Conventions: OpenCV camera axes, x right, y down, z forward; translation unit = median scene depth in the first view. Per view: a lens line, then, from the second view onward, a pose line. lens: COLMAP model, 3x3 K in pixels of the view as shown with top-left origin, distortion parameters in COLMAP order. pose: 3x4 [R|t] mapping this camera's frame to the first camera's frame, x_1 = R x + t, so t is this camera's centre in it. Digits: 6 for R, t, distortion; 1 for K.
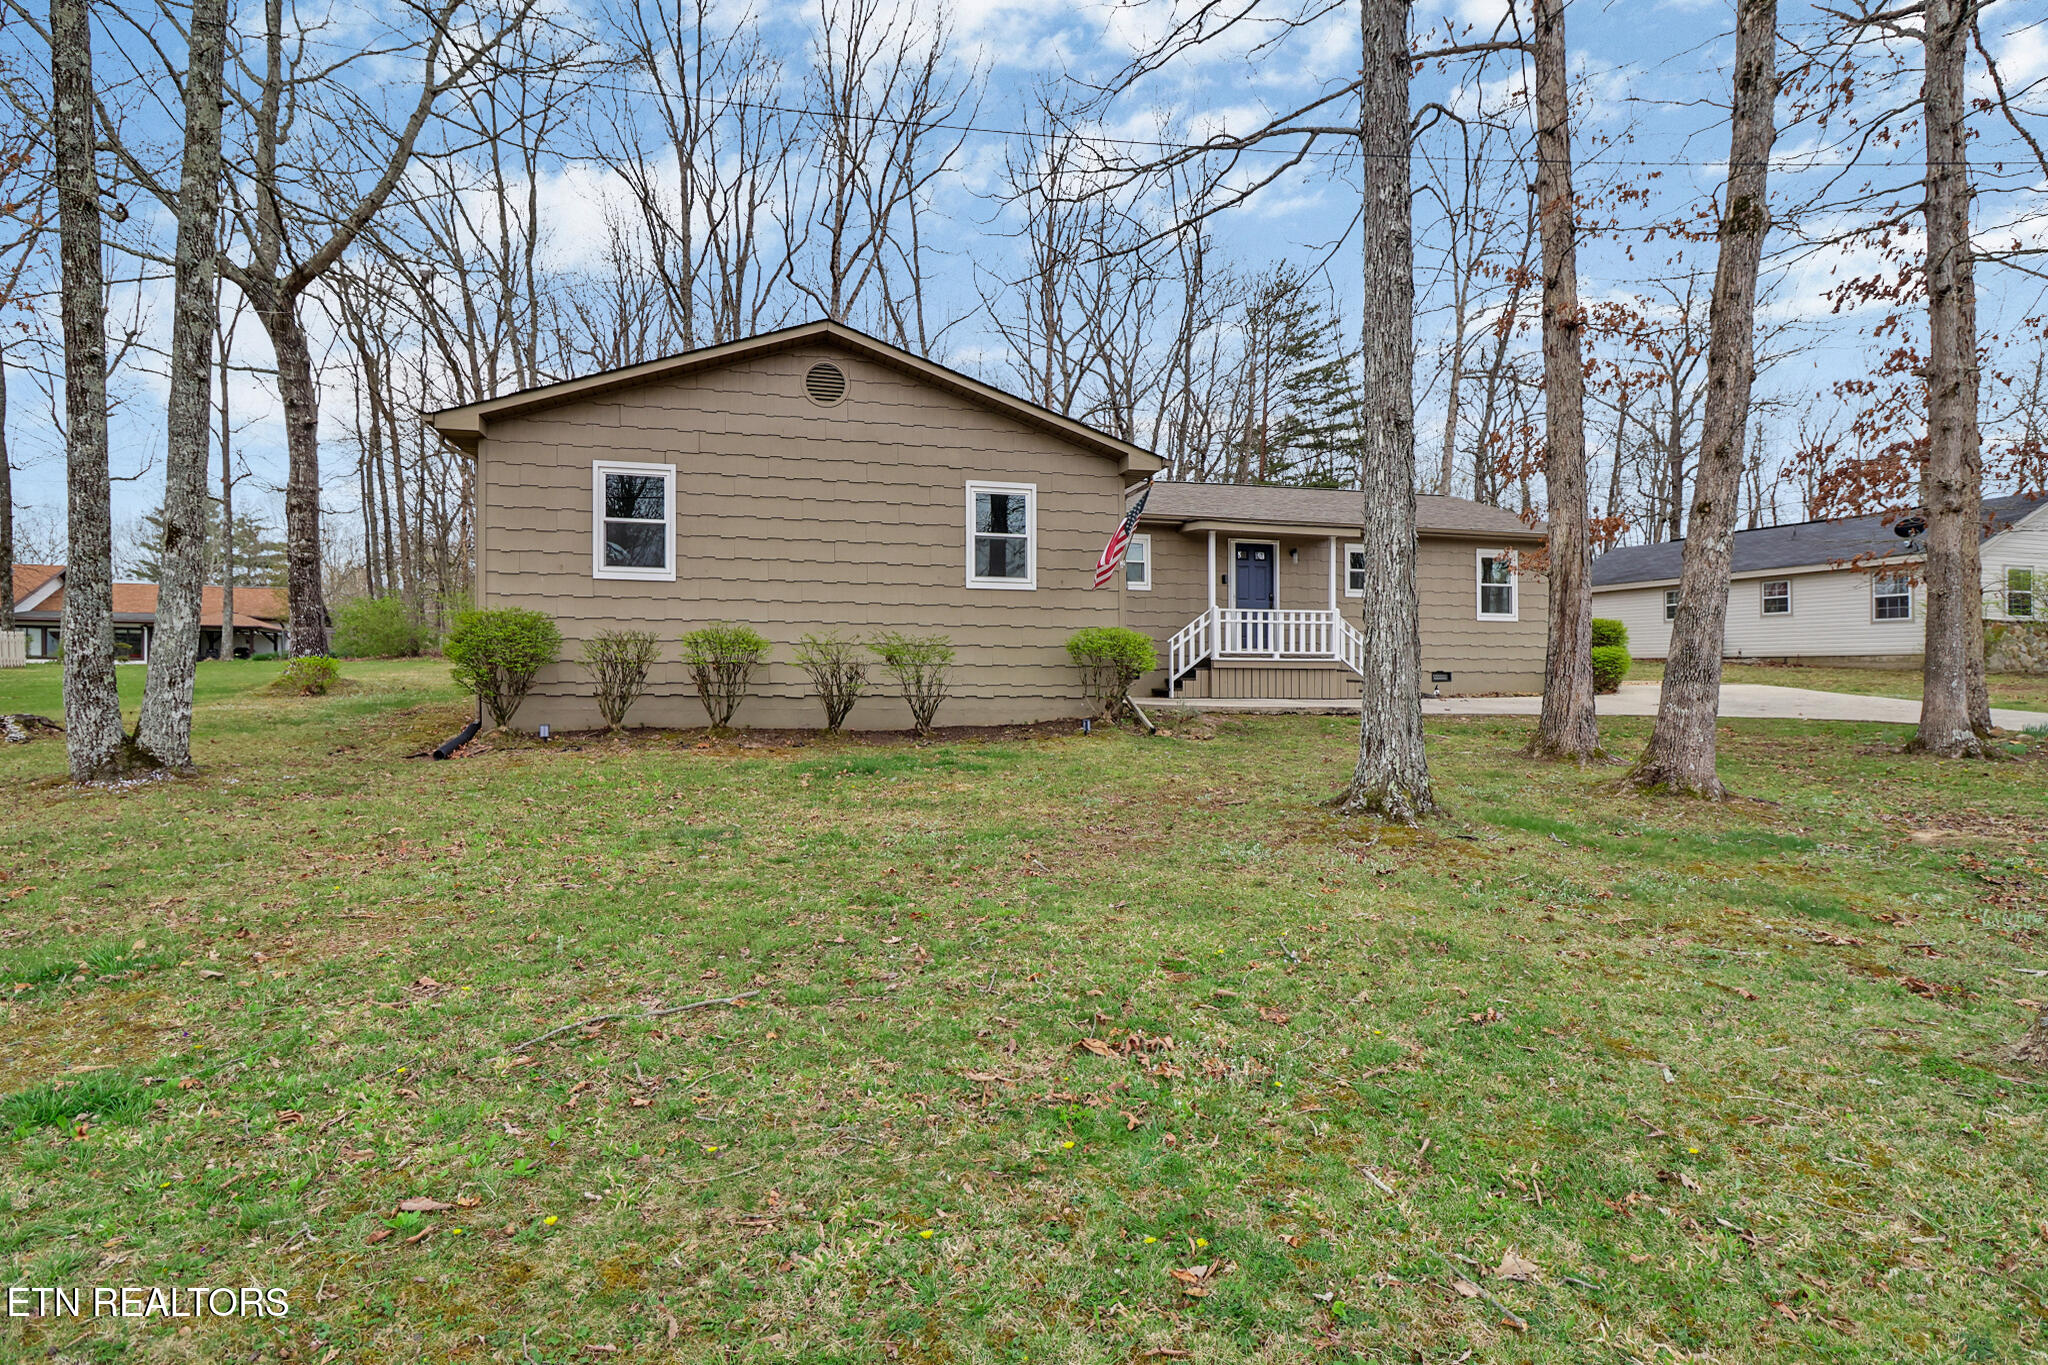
lens RADIAL K [[1091.0, 0, 1023.7], [0, 1091.0, 704.3], [0, 0, 1]] dist [-0.000578, 0.000475]
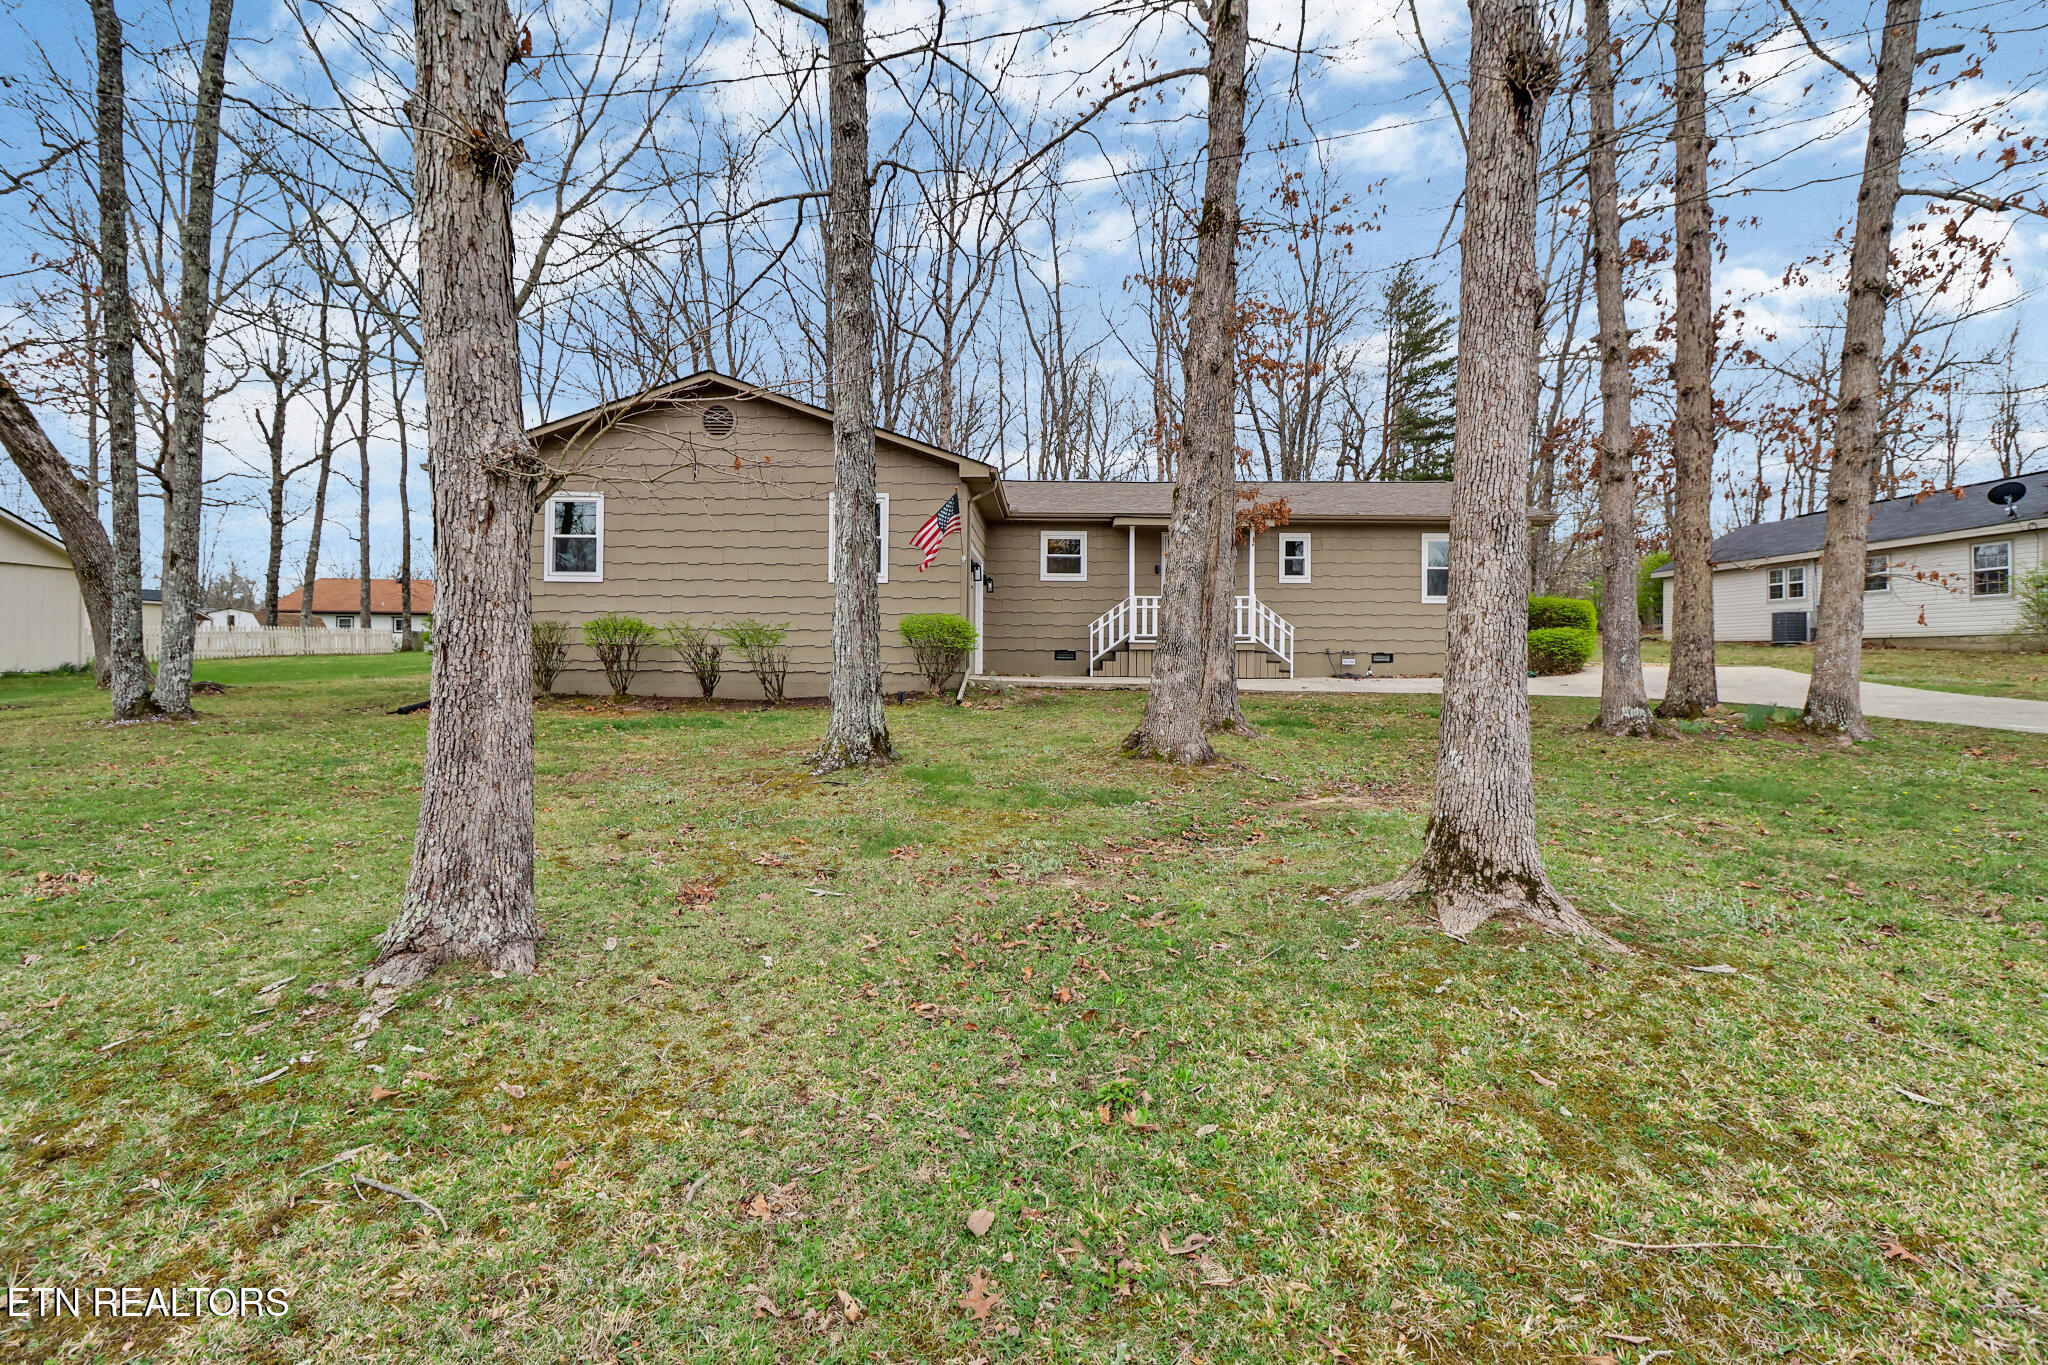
lens RADIAL K [[989.4, 0, 1024.0], [0, 989.4, 682.5], [0, 0, 1]] dist [-0.003959, -0.000562]
pose [[0.960817, 0.005934, -0.277121, 0.348987], [-0.008132, 0.999944, -0.006781, 0.007204], [0.277065, 0.008768, 0.960811, 0.009870]]
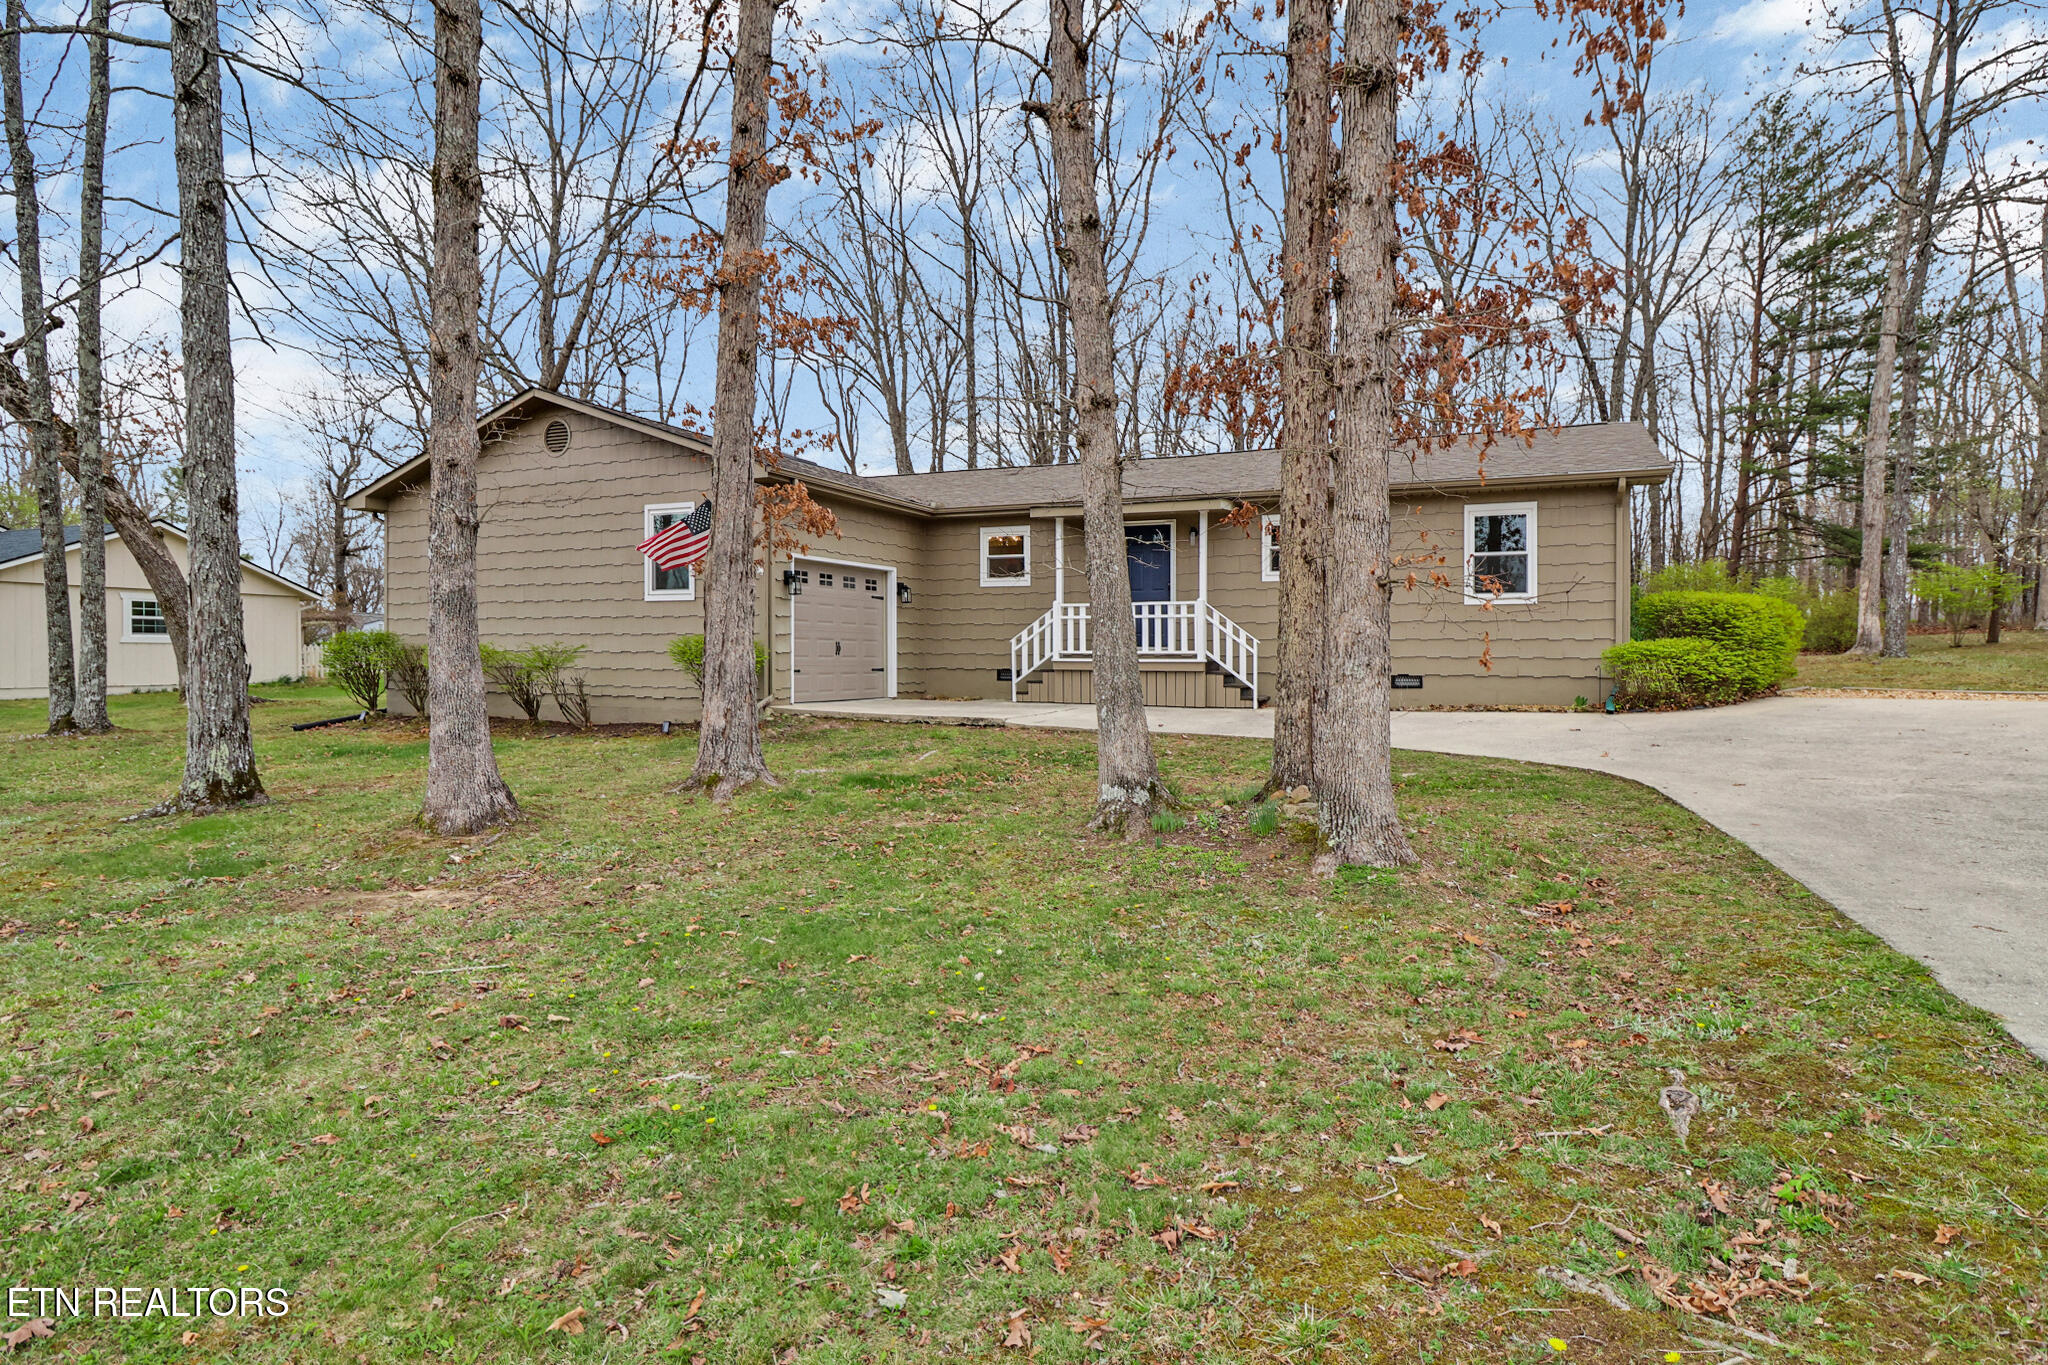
lens RADIAL K [[1116.0, 0, 966.2], [0, 1116.0, 675.5], [0, 0, 1]] dist [-0.009091, -0.000914]
pose [[0.770051, 0.007565, -0.637937, 0.704420], [-0.019292, 0.999749, -0.011431, -0.017211], [0.637690, 0.021110, 0.770004, 0.248667]]
